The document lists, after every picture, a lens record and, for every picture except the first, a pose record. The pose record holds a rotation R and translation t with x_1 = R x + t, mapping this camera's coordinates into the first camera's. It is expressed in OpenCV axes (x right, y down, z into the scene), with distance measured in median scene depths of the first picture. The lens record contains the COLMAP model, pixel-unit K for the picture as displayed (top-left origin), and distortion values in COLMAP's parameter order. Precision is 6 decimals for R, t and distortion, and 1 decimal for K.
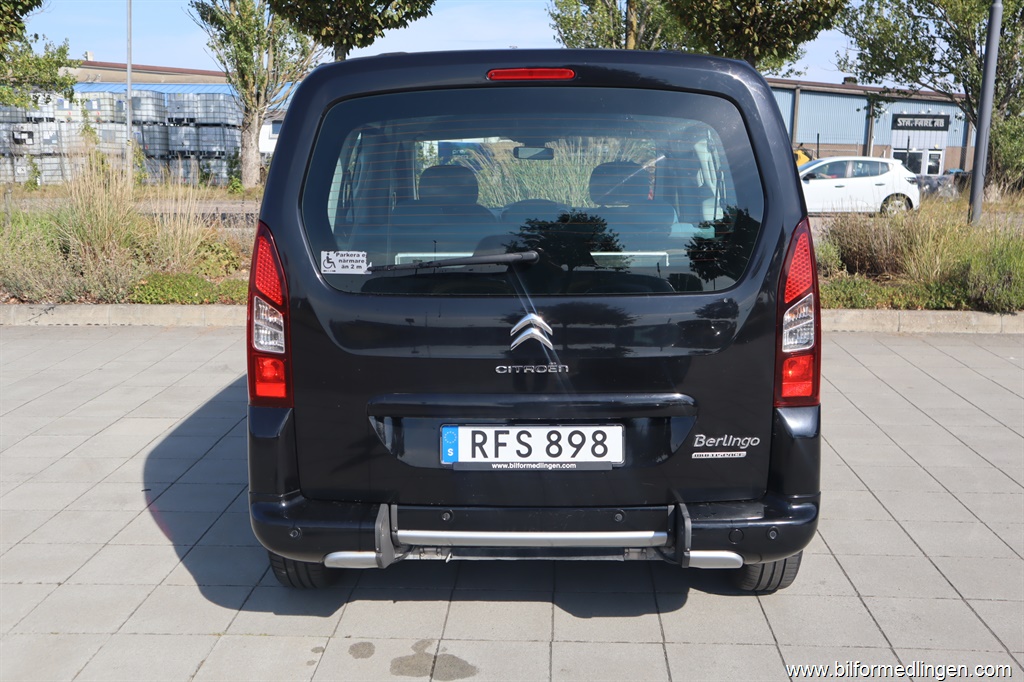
lens RADIAL K [[983.0, 0, 521.8], [0, 983.0, 338.0], [0, 0, 1]] dist [0.018576, 0.000000]
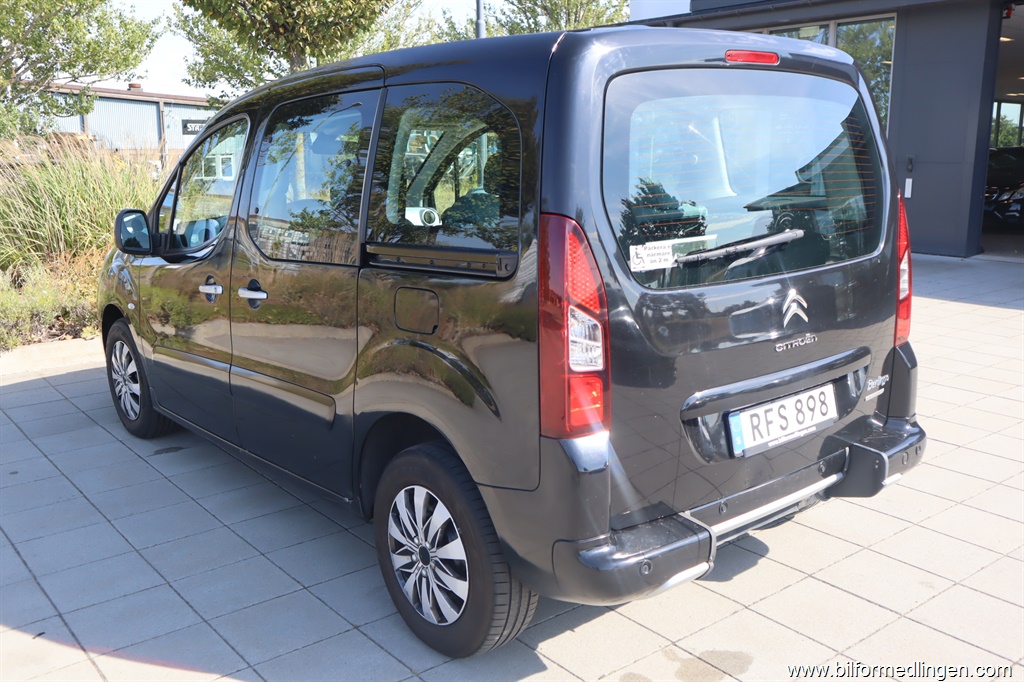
lens RADIAL K [[961.4, 0, 511.8], [0, 961.4, 336.1], [0, 0, 1]] dist [-0.041910, 0.000000]
pose [[0.753632, -0.139262, 0.642374, -0.557923], [0.140099, 0.988873, 0.050018, -0.043744], [-0.642192, 0.052301, 0.764757, 0.271996]]
